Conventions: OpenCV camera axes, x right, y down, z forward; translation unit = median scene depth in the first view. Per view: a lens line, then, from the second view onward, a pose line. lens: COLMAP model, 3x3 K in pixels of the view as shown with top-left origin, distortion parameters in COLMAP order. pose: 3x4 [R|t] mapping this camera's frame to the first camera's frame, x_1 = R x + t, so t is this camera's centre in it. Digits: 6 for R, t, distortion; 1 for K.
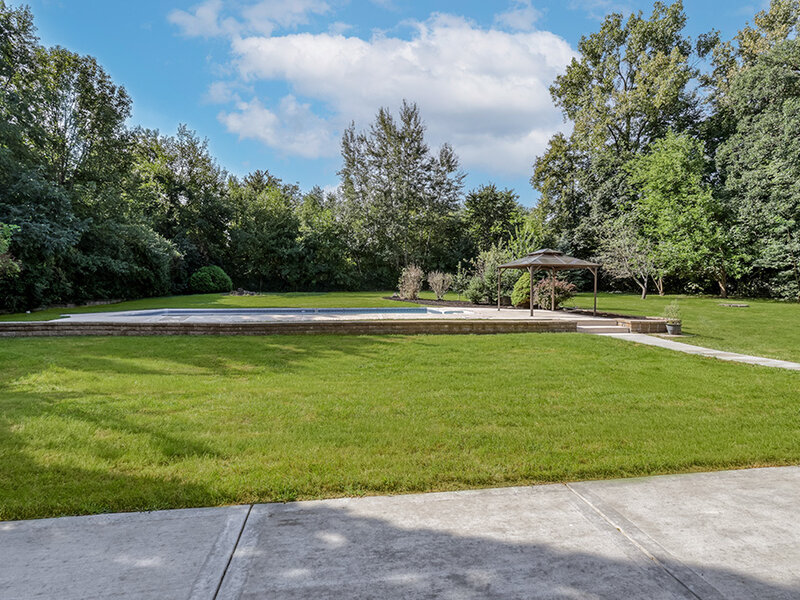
lens RADIAL K [[424.2, 0, 400.0], [0, 424.2, 300.0], [0, 0, 1]] dist [-0.000714, -0.000243]
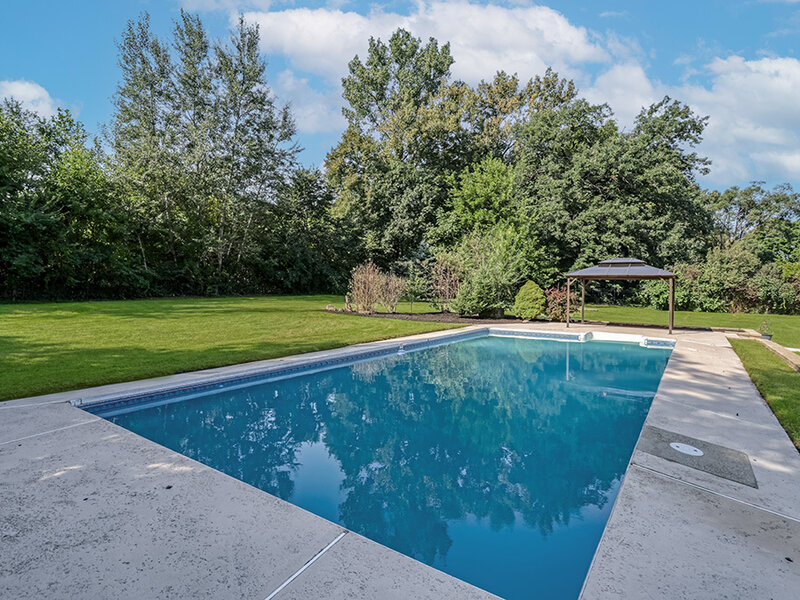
lens RADIAL K [[424.2, 0, 400.0], [0, 424.2, 300.0], [0, 0, 1]] dist [-0.000714, -0.000243]
pose [[0.703307, -0.006351, 0.710858, -0.283259], [0.007717, 0.999969, 0.001298, -0.015878], [-0.710845, 0.004573, 0.703334, 0.330926]]
